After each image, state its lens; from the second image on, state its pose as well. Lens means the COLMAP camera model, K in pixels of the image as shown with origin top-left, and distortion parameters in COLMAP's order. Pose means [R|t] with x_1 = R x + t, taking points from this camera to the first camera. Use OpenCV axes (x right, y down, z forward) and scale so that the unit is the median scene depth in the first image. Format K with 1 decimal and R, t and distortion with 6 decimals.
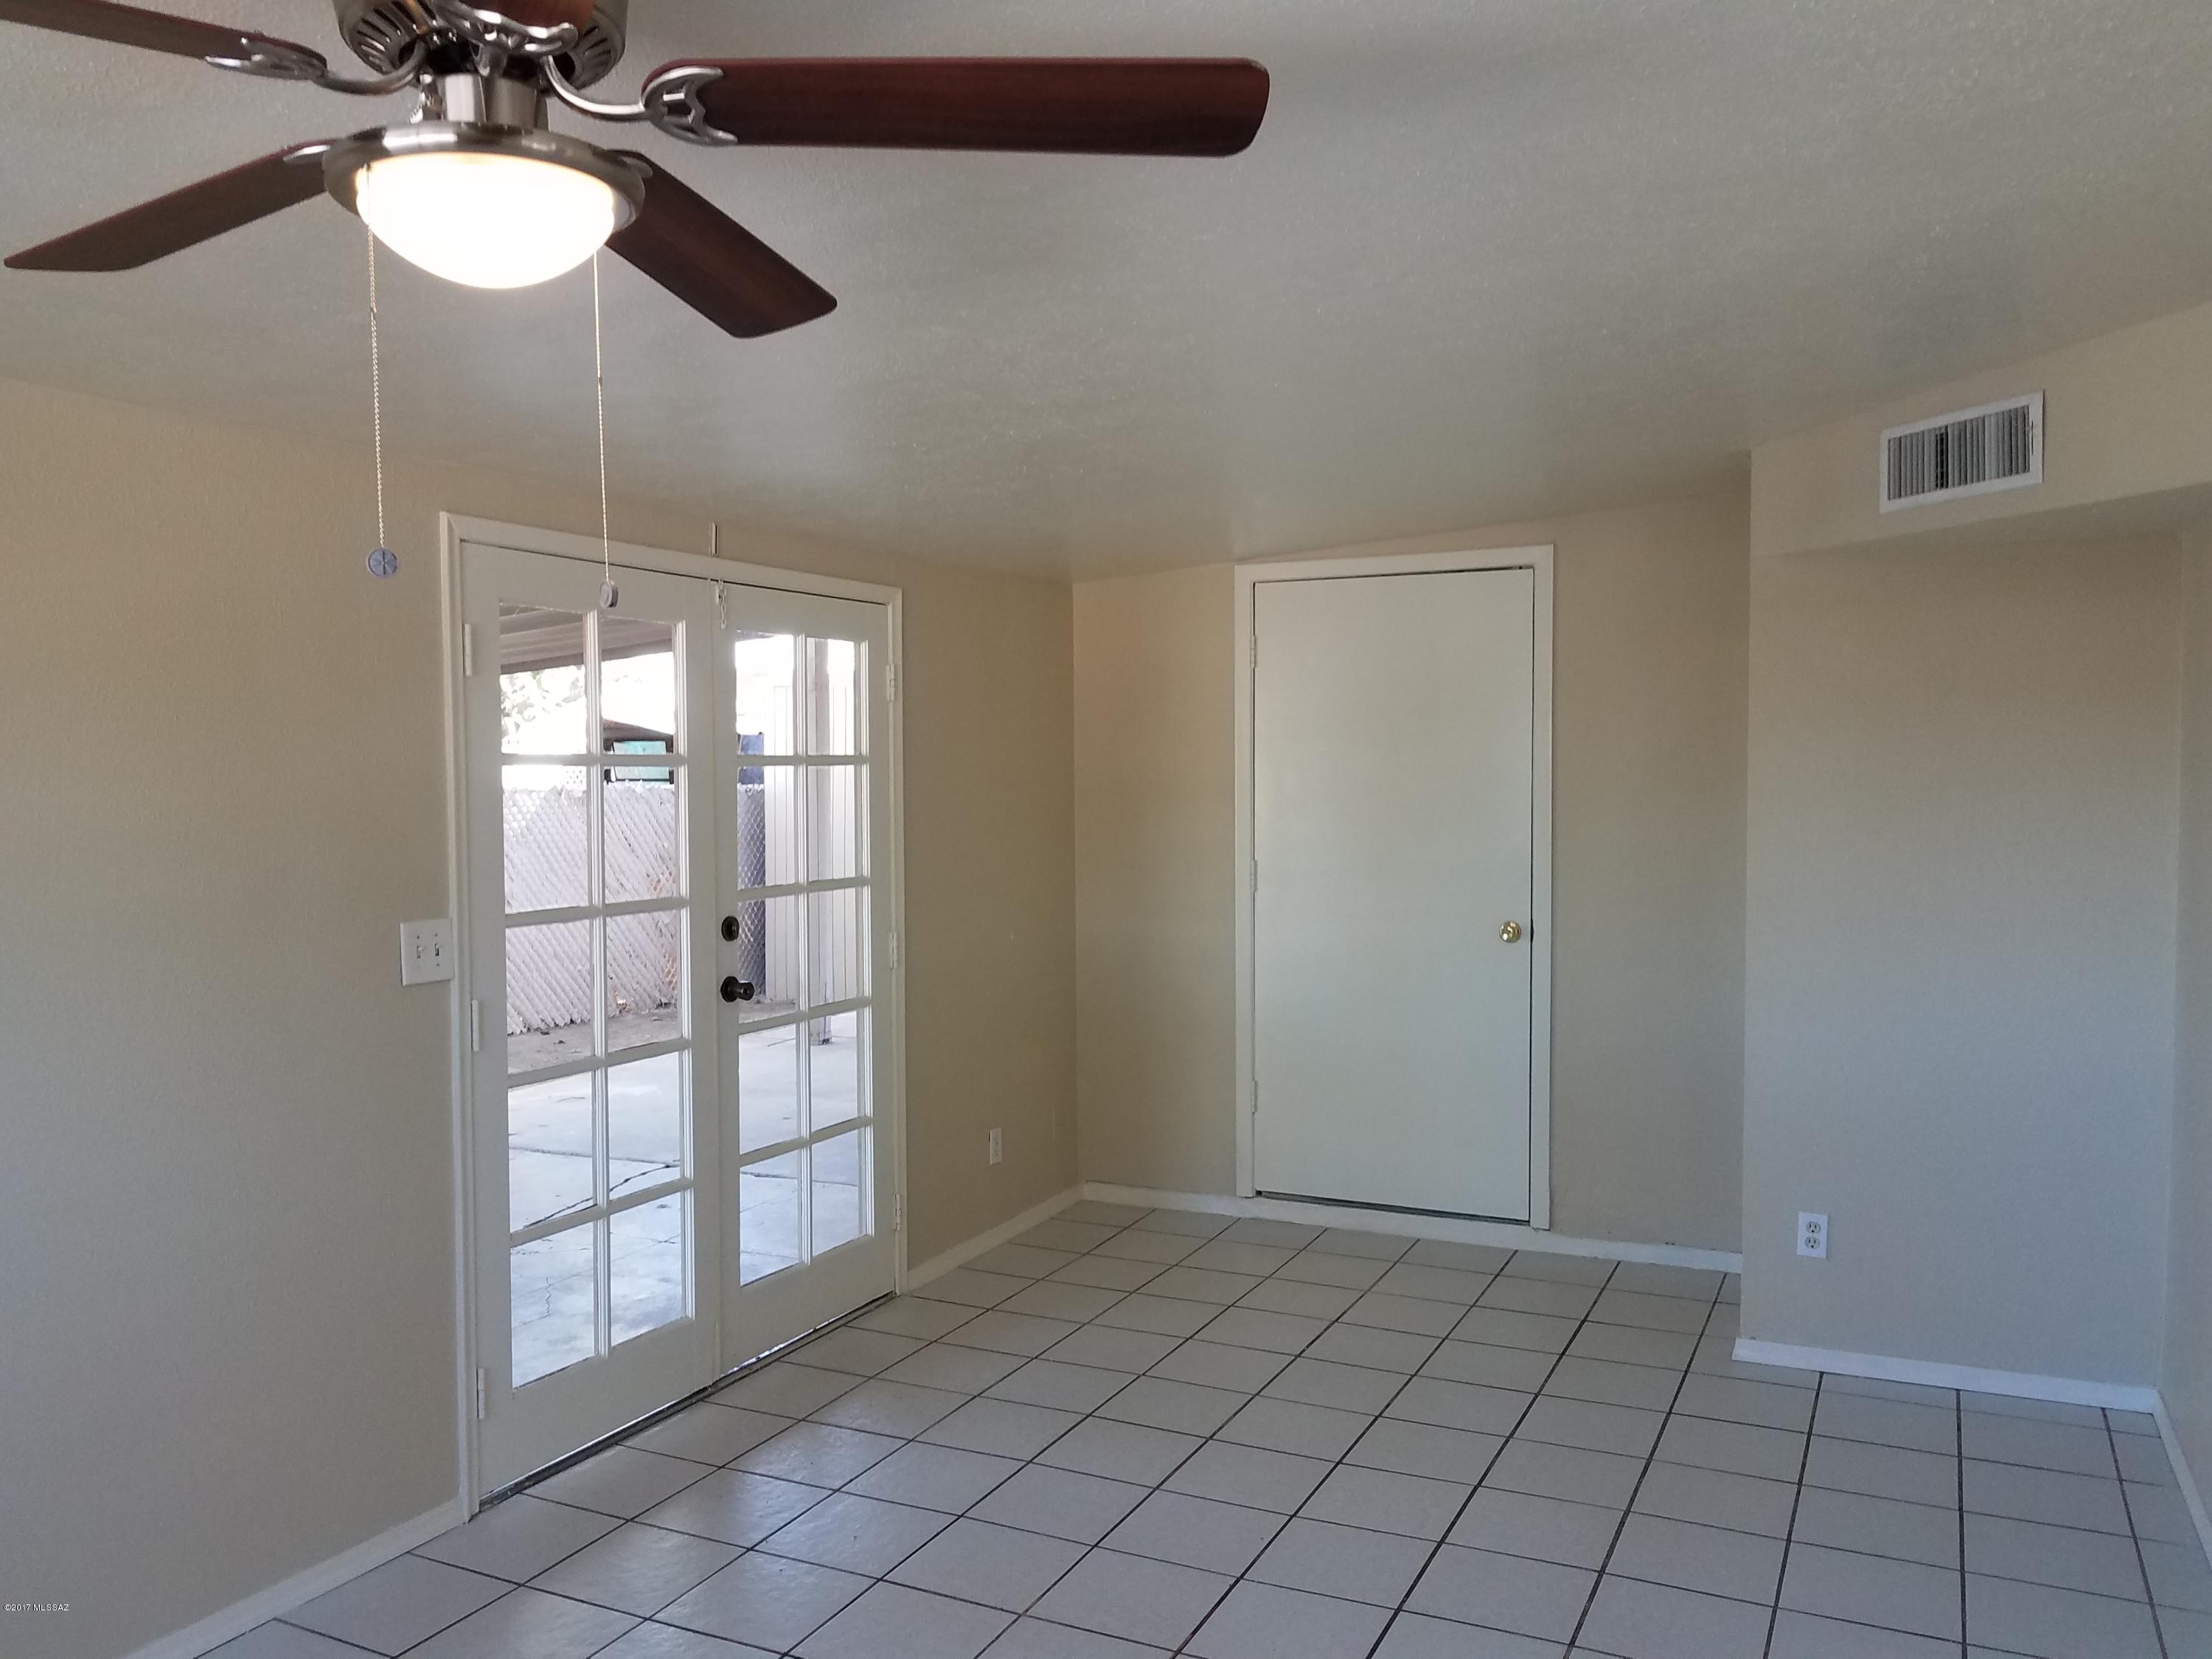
lens RADIAL K [[1722.4, 0, 1106.0], [0, 1722.4, 829.5], [0, 0, 1]] dist [-0.005905, 0.005856]
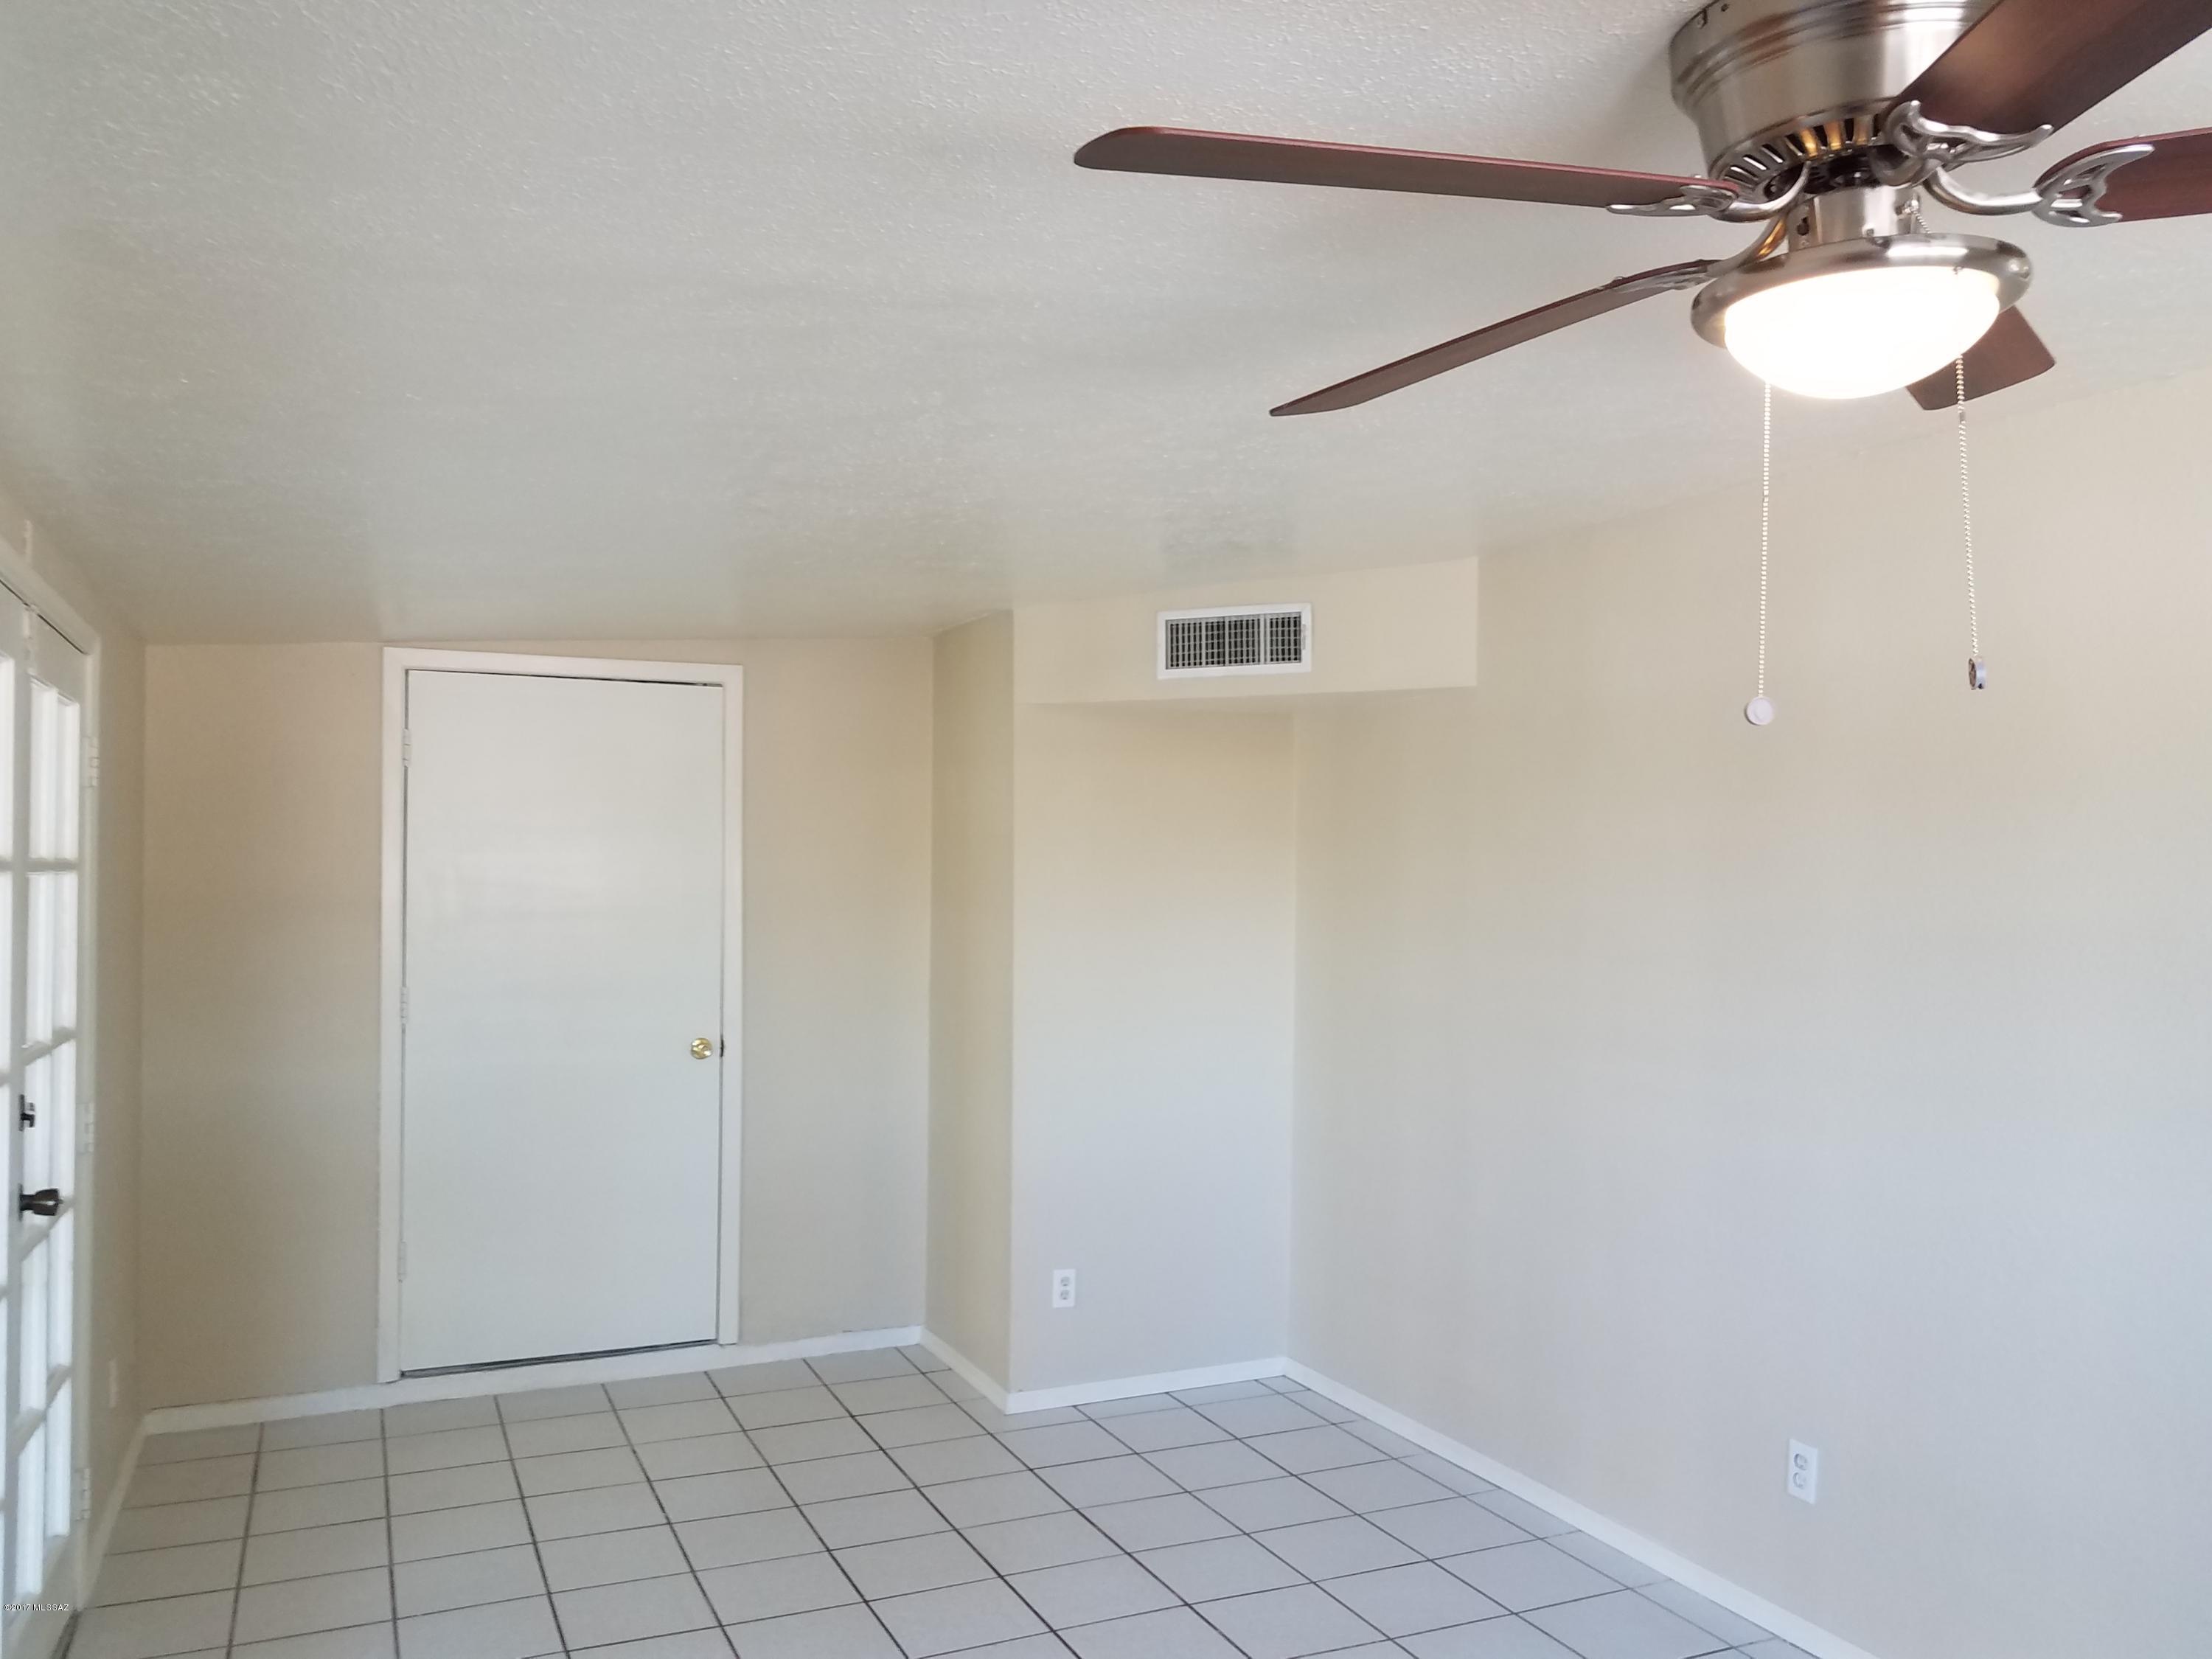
lens RADIAL K [[1683.3, 0, 1104.4], [0, 1683.3, 868.5], [0, 0, 1]] dist [0.007492, -0.004326]
pose [[0.643459, 0.013652, 0.765359, -0.391509], [0.019607, 0.999219, -0.034308, -0.006795], [-0.765230, 0.037082, 0.642688, 0.210571]]
